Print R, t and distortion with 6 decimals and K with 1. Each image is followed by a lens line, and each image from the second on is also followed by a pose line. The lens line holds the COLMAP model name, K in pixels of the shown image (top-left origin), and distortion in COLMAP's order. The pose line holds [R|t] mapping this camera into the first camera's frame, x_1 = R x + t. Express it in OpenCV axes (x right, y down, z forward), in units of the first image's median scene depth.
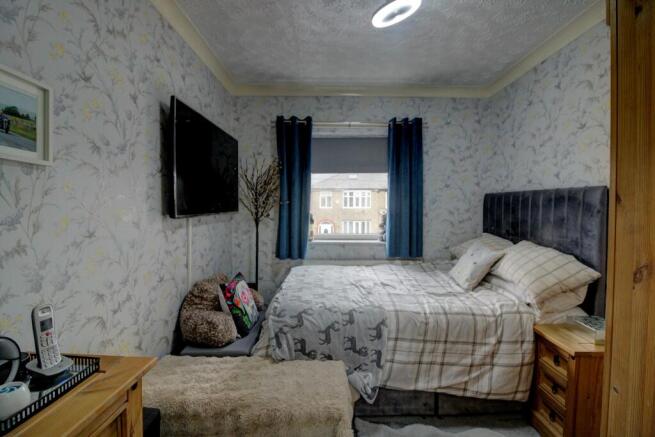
lens RADIAL K [[307.9, 0, 330.0], [0, 307.9, 215.6], [0, 0, 1]] dist [-0.003802, -0.000131]
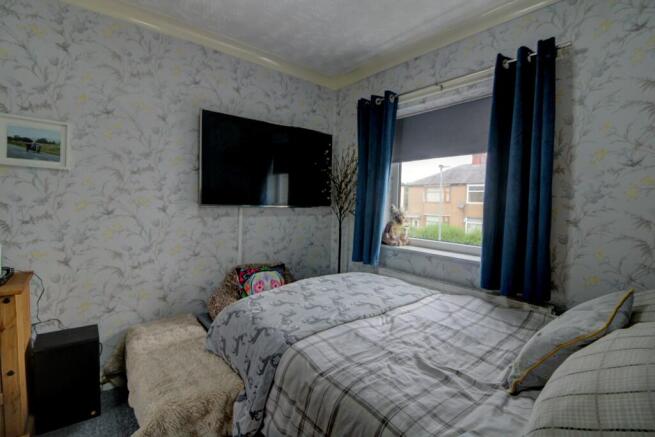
lens RADIAL K [[307.9, 0, 330.0], [0, 307.9, 215.6], [0, 0, 1]] dist [-0.003802, -0.000131]
pose [[0.623633, 0.050069, -0.780112, 0.814783], [-0.051182, 0.998421, 0.023165, -0.012151], [0.780040, 0.025481, 0.625210, 0.649588]]
